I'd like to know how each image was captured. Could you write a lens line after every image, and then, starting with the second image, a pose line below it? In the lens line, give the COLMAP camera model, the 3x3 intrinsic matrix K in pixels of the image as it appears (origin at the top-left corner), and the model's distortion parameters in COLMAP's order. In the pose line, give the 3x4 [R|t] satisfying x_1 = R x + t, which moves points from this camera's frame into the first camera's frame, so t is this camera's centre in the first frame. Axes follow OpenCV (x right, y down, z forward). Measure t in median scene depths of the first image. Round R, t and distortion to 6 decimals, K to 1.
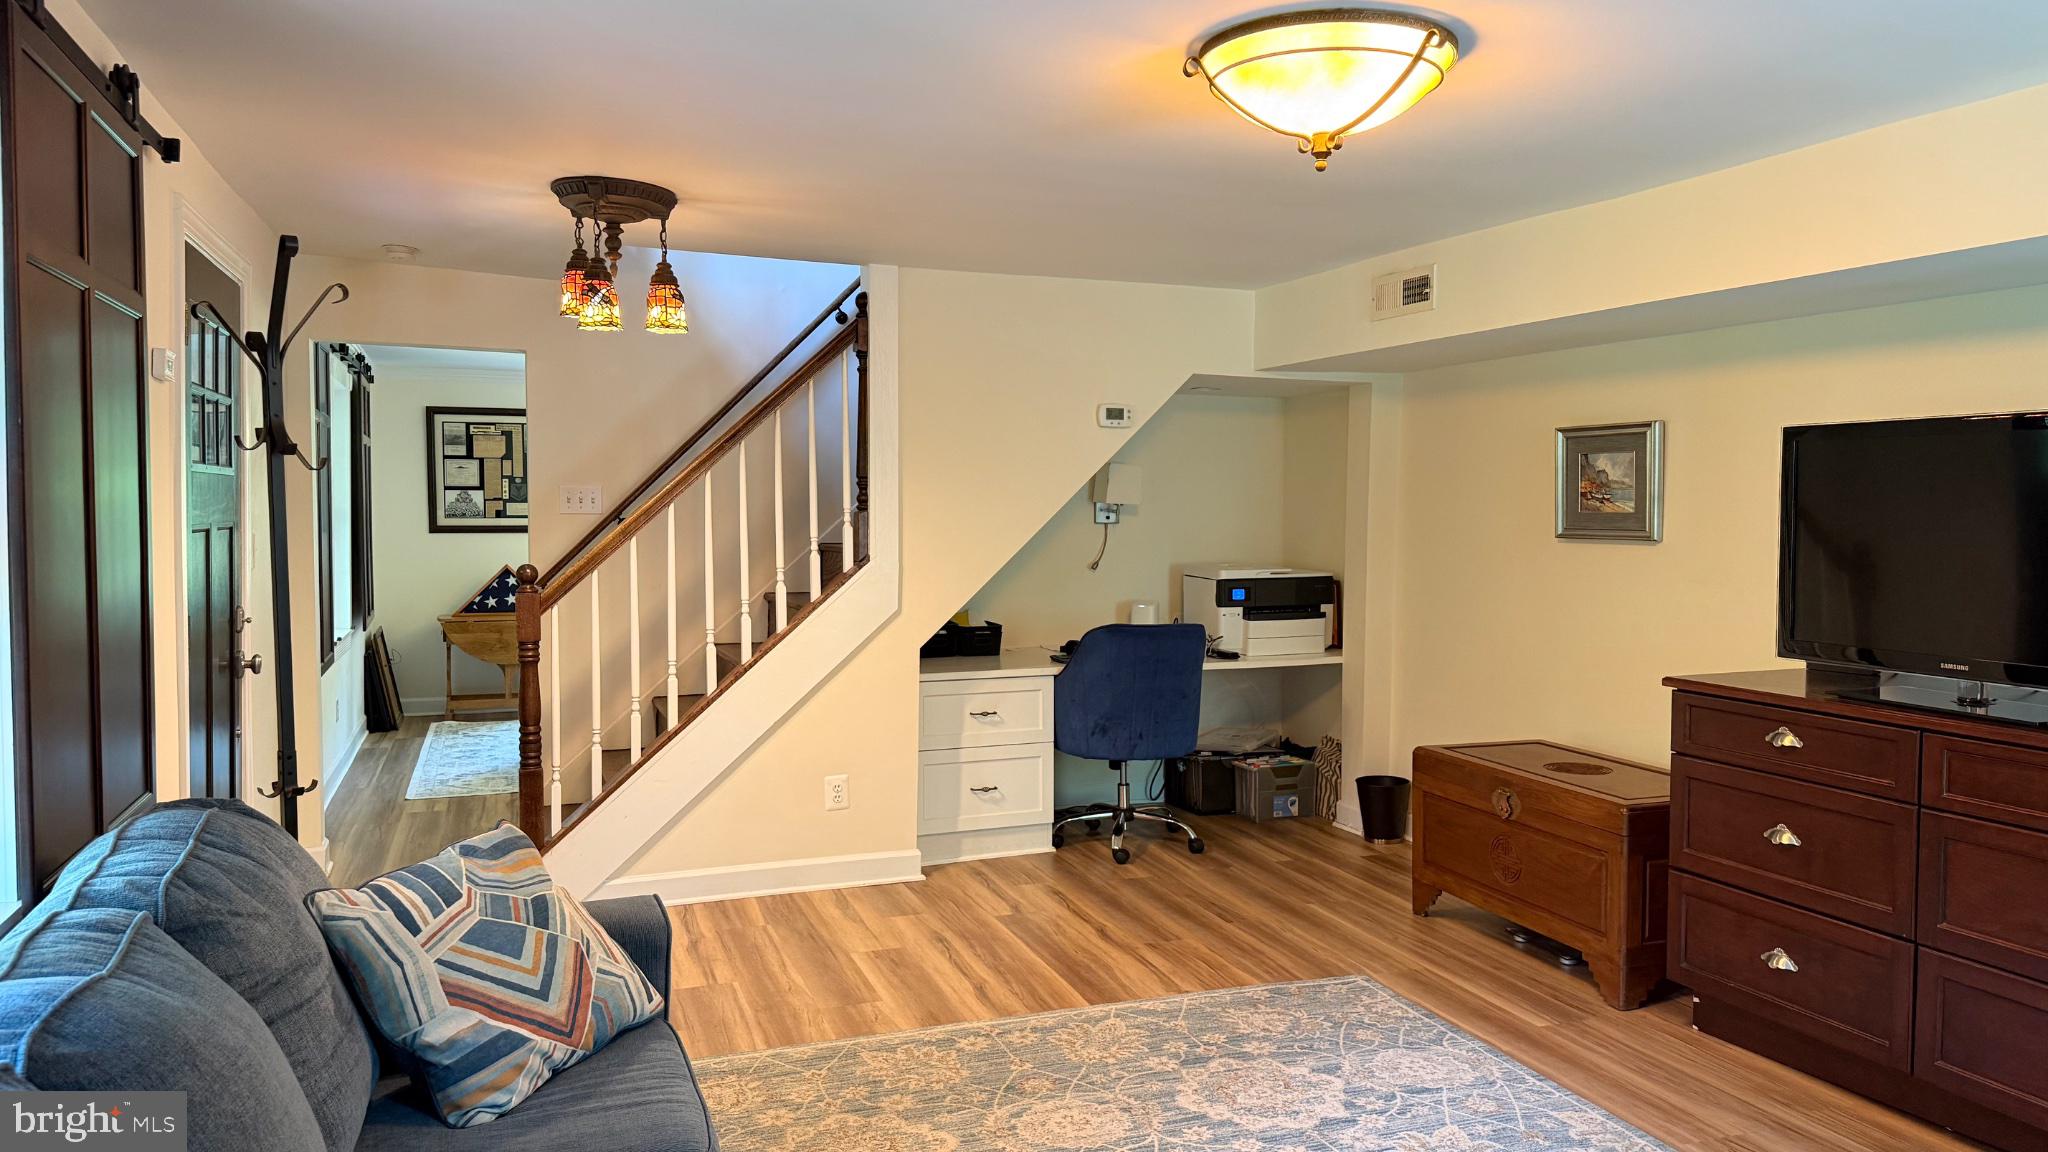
lens RADIAL K [[1417.0, 0, 1027.2], [0, 1417.0, 551.0], [0, 0, 1]] dist [0.092783, -0.126784]
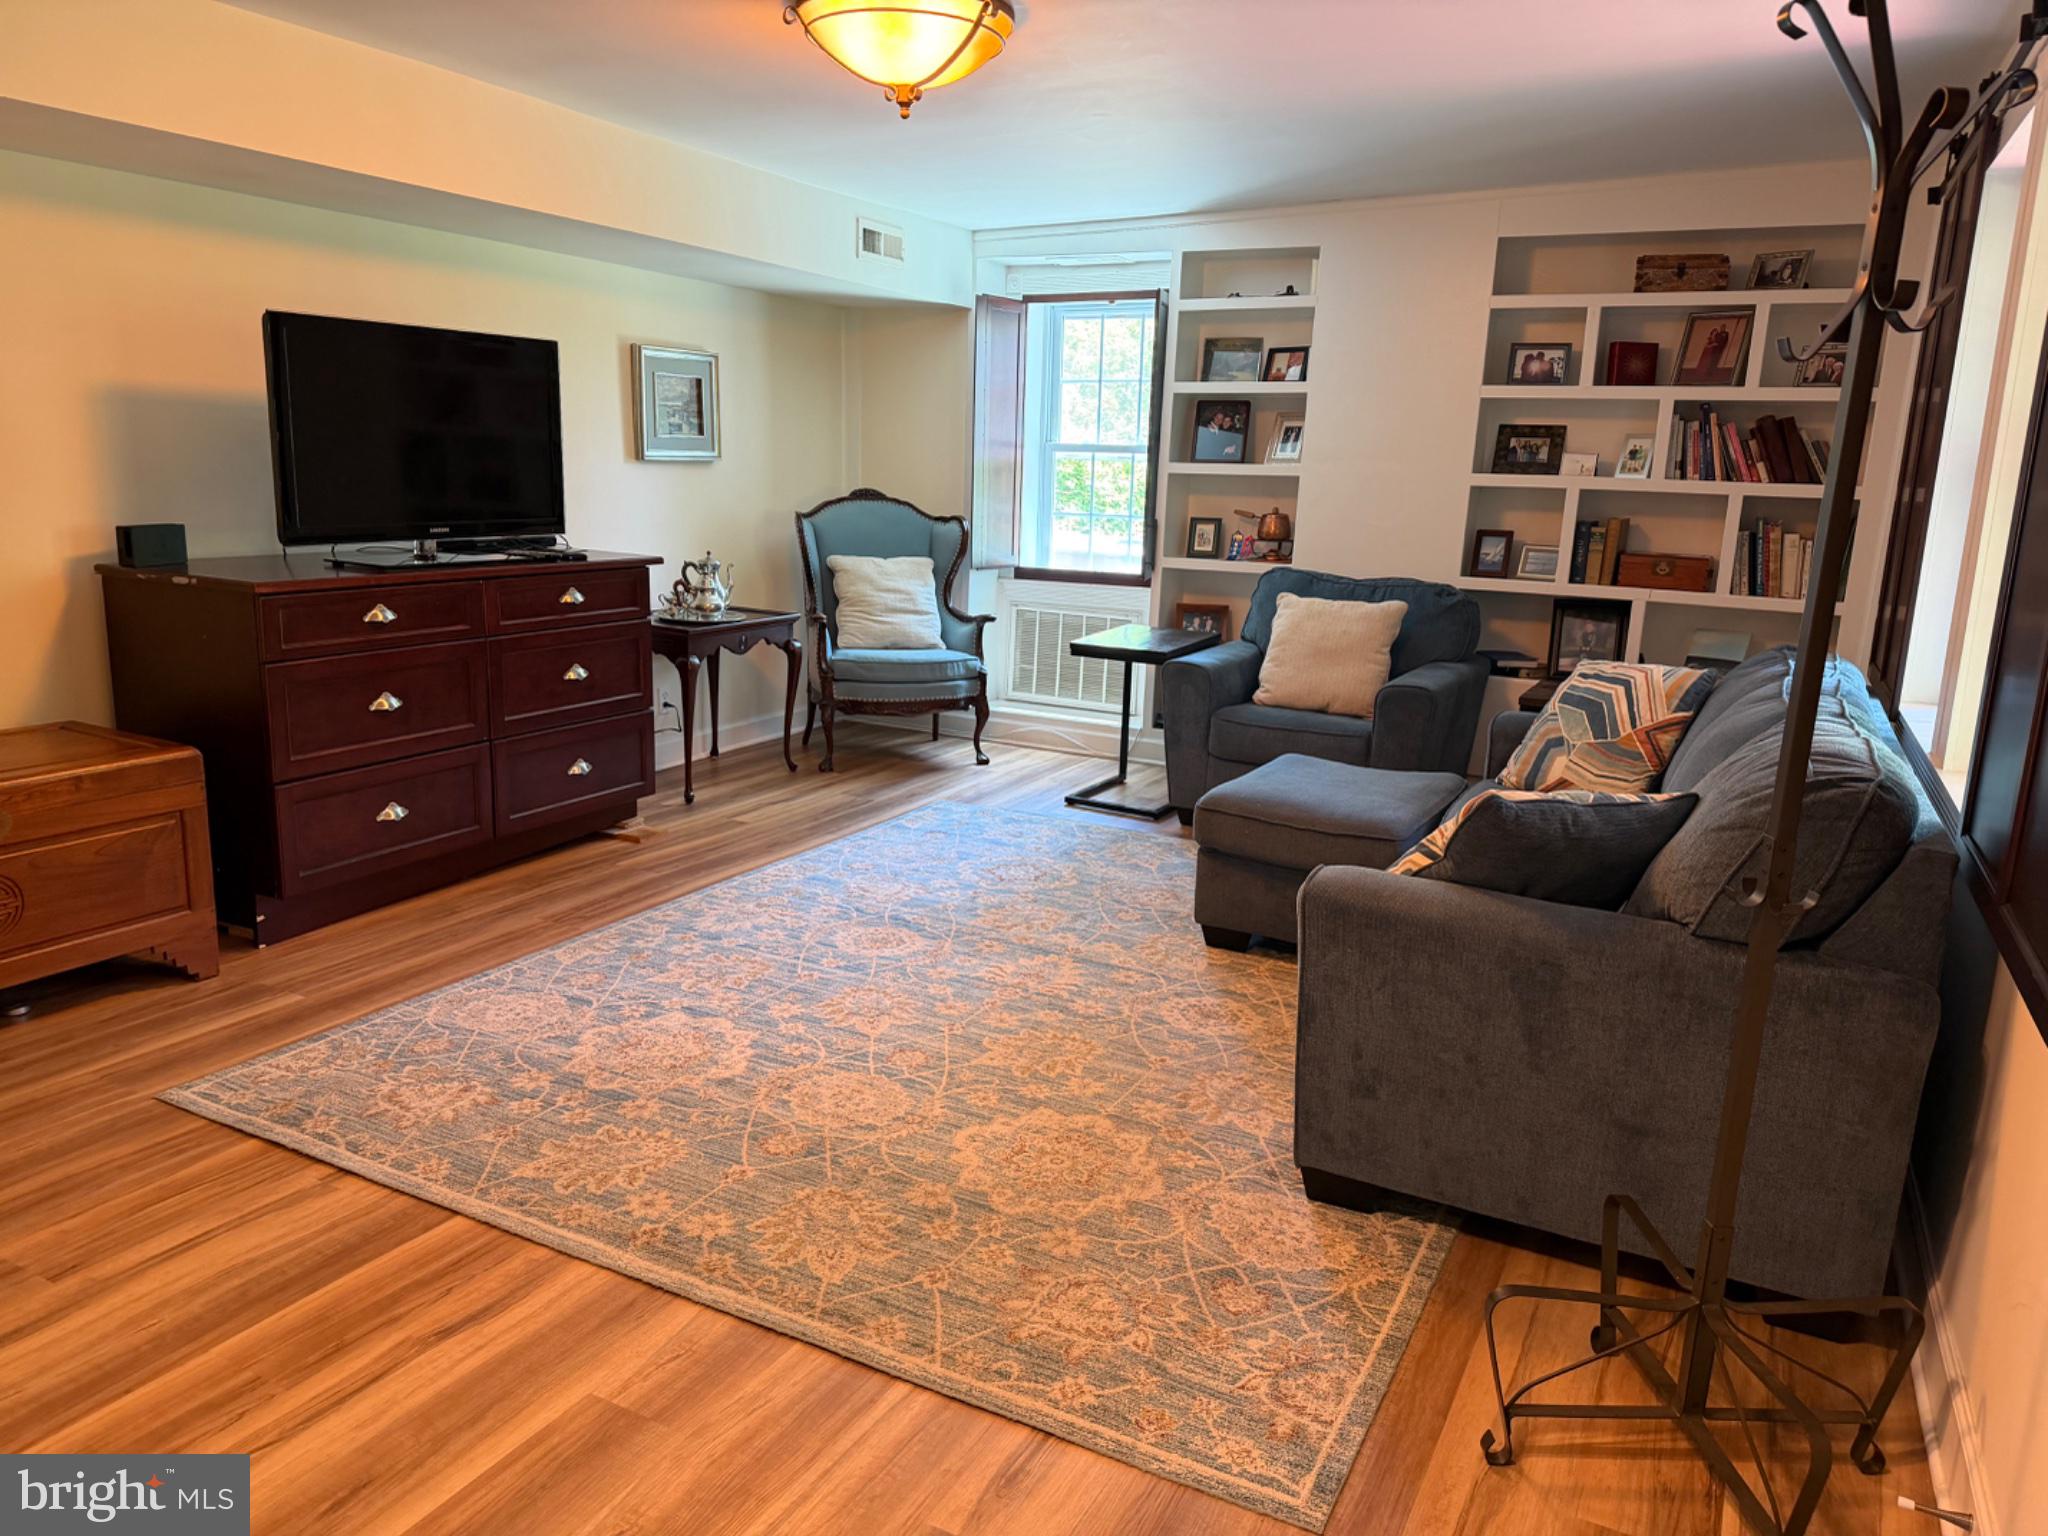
lens RADIAL K [[1418.8, 0, 1031.7], [0, 1418.8, 768.1], [0, 0, 1]] dist [0.095271, -0.142273]
pose [[-0.679087, -0.187333, 0.709752, -0.562480], [-0.014719, 0.970168, 0.241985, -0.027286], [-0.733911, 0.153882, -0.661586, 1.267359]]
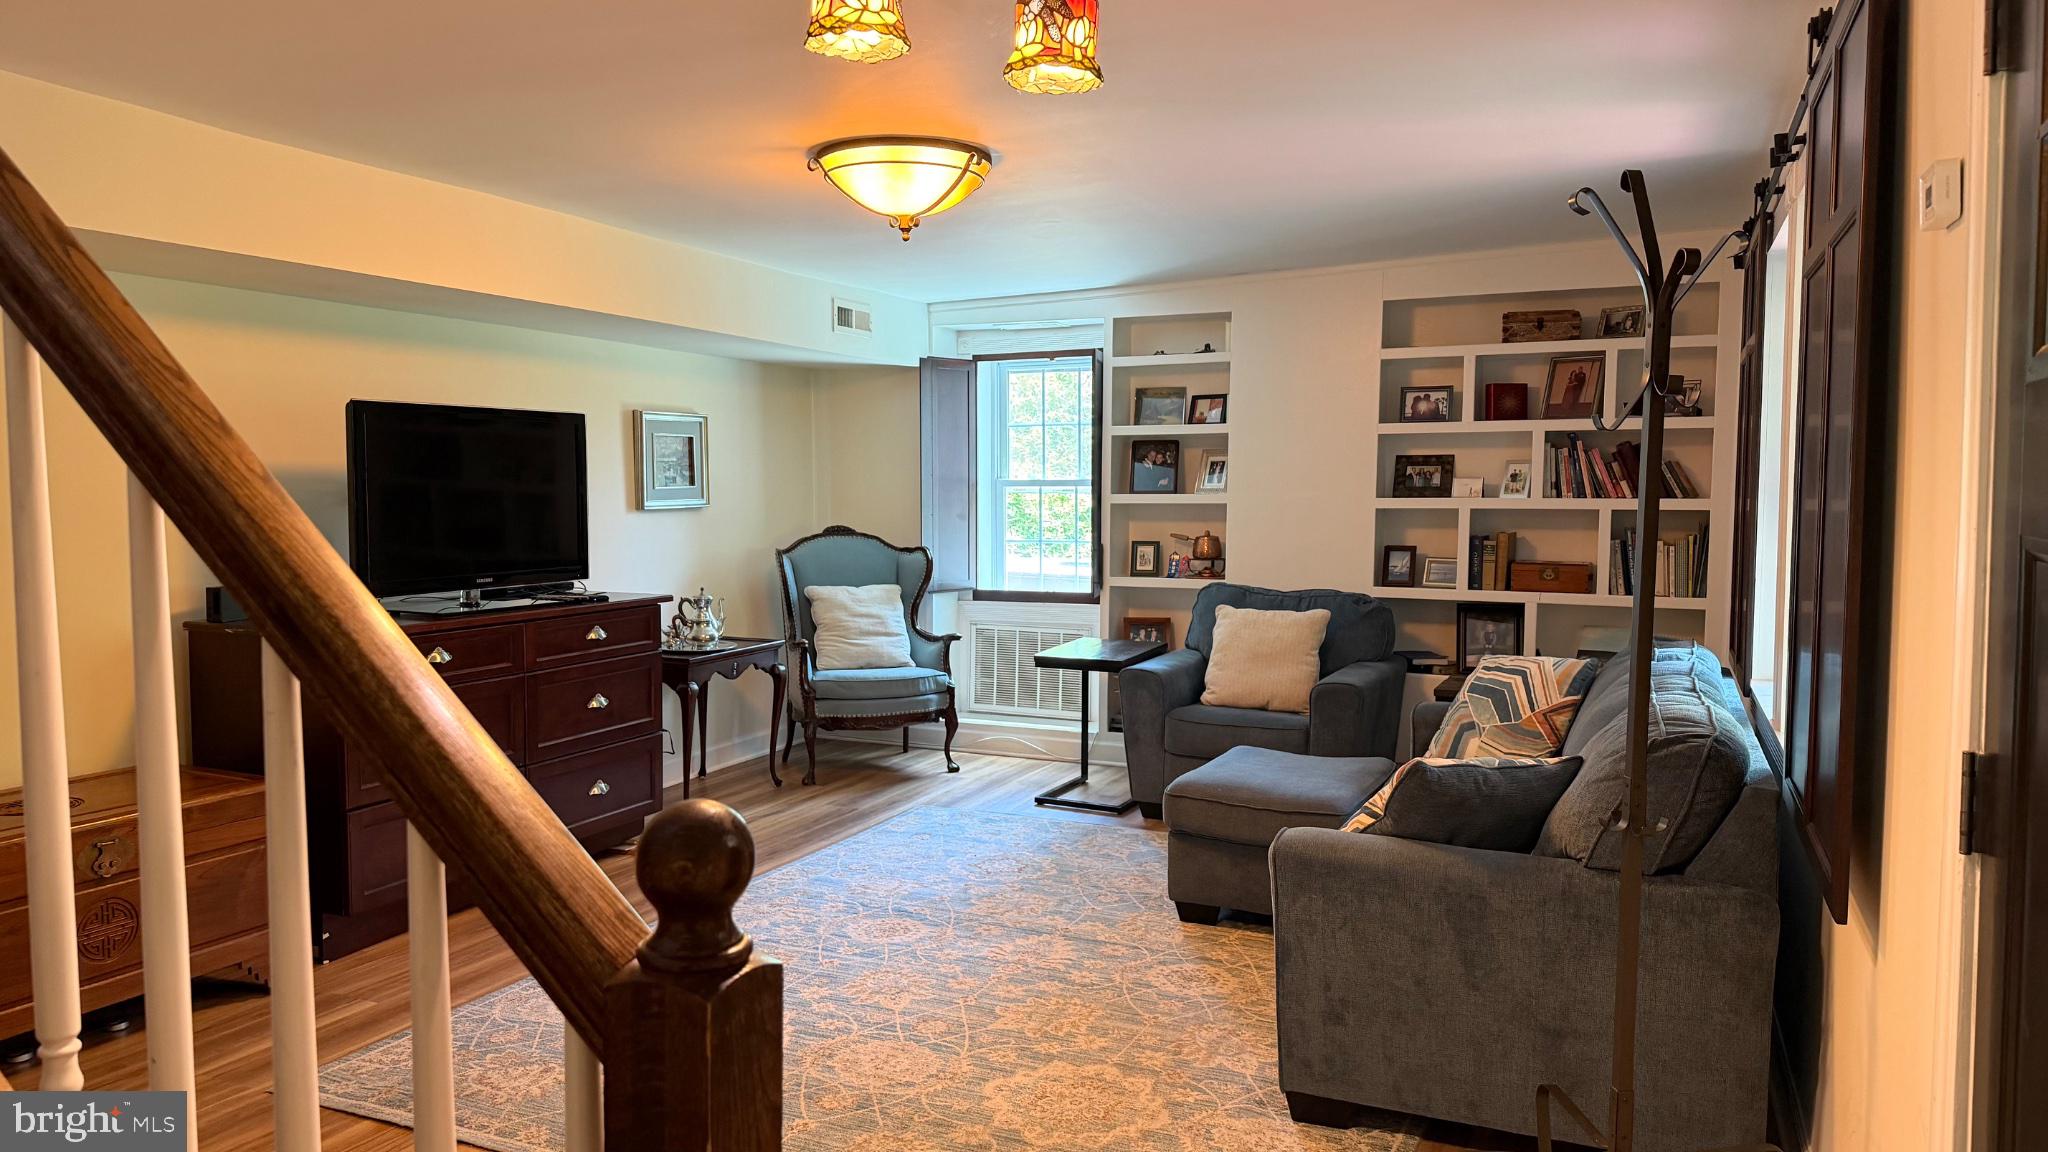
lens RADIAL K [[1417.0, 0, 1026.2], [0, 1417.0, 579.7], [0, 0, 1]] dist [0.092783, -0.126784]
pose [[-0.718164, -0.057142, 0.693523, -0.637477], [0.015717, 0.995037, 0.098260, -0.045868], [-0.695696, 0.081467, -0.713702, 1.402864]]
